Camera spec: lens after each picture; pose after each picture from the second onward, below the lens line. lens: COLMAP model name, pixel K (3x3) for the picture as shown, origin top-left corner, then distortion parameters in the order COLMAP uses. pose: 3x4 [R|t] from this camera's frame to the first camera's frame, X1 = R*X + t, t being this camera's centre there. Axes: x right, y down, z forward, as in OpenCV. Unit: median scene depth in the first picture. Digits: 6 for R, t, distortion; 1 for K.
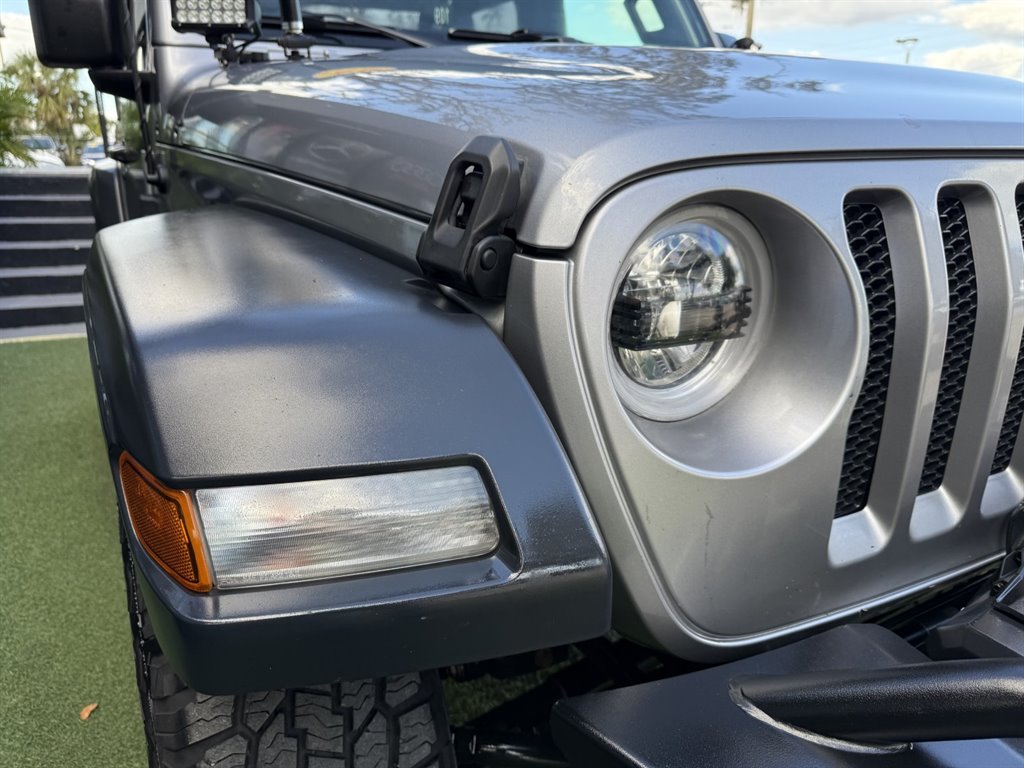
lens RADIAL K [[719.1, 0, 512.0], [0, 719.1, 384.0], [0, 0, 1]] dist [0.042701, -0.052742]
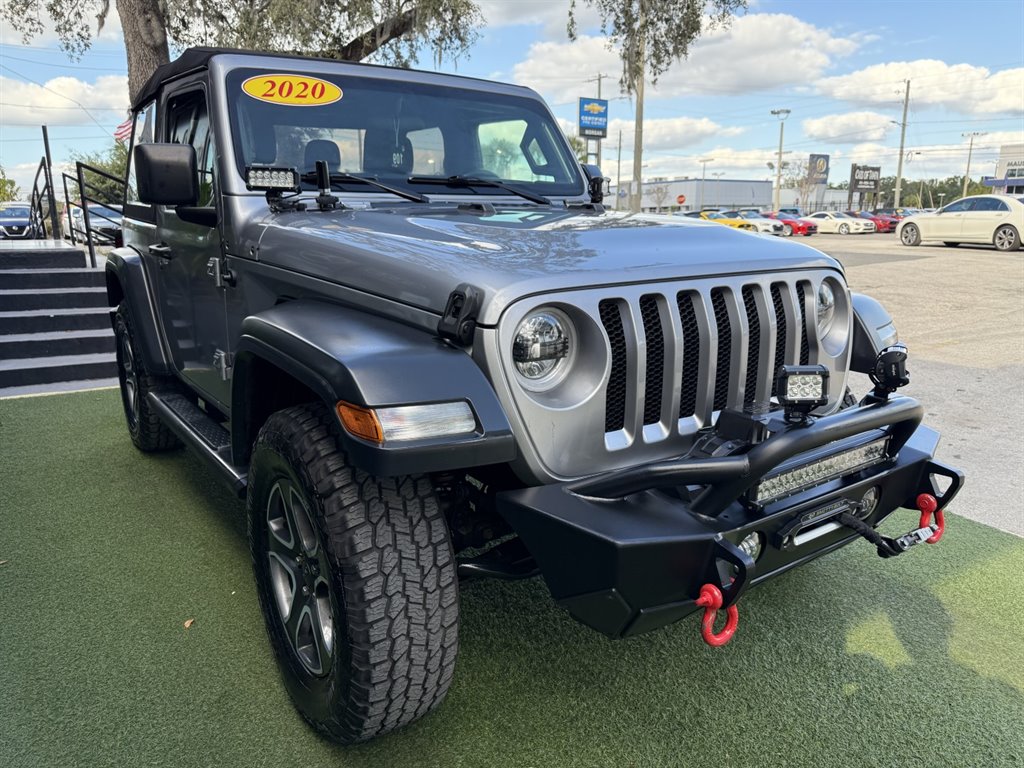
lens RADIAL K [[720.5, 0, 507.4], [0, 720.5, 383.2], [0, 0, 1]] dist [0.028558, -0.037588]
pose [[0.993880, -0.031077, 0.106003, -0.149958], [0.038836, 0.996653, -0.071937, 0.198519], [-0.103412, 0.075613, 0.991760, -1.461749]]
